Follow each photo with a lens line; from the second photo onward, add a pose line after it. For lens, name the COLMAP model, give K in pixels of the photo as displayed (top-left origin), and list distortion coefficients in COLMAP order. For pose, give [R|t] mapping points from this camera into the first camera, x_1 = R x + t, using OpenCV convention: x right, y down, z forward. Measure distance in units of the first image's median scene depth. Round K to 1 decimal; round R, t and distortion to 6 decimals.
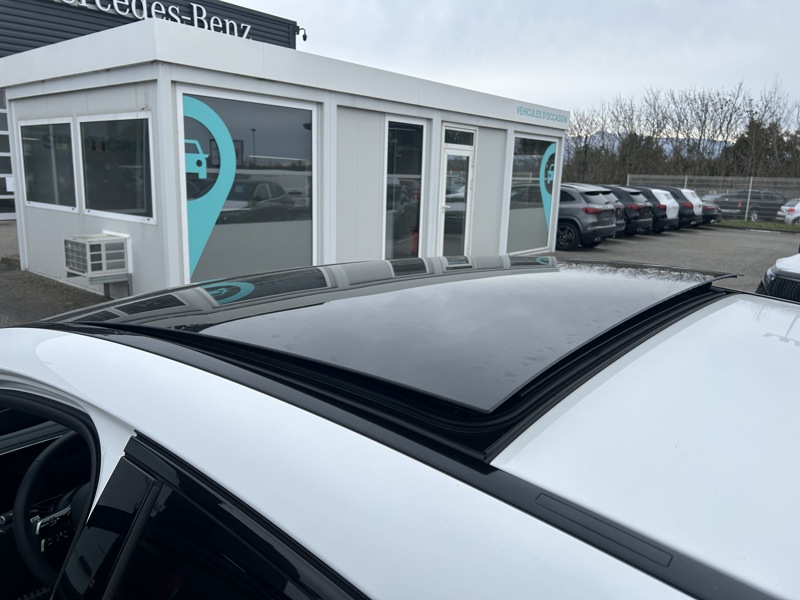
lens RADIAL K [[607.7, 0, 400.0], [0, 607.7, 300.0], [0, 0, 1]] dist [0.005437, -0.005390]
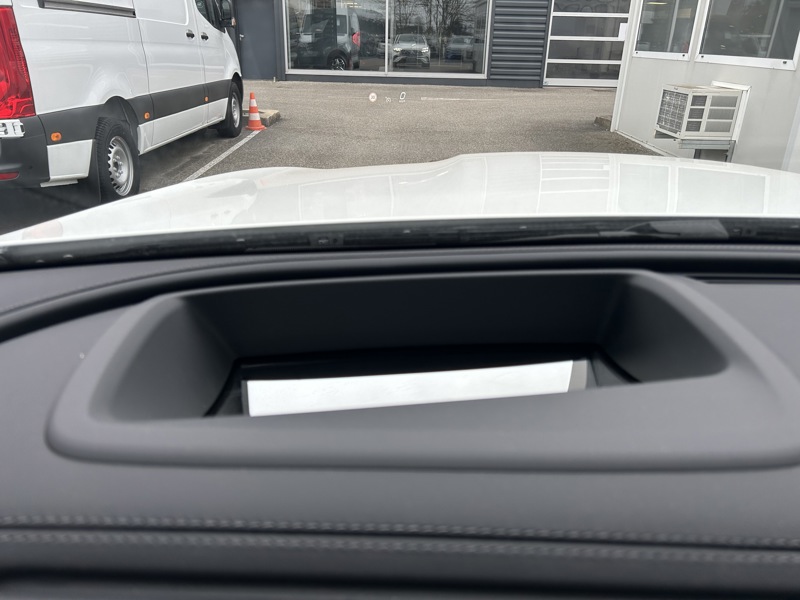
lens RADIAL K [[607.7, 0, 400.0], [0, 607.7, 300.0], [0, 0, 1]] dist [0.005437, -0.005390]
pose [[0.624309, 0.292622, -0.724300, -0.100305], [-0.162295, 0.955546, 0.246156, 0.026867], [0.764132, -0.036127, 0.644047, 0.195927]]
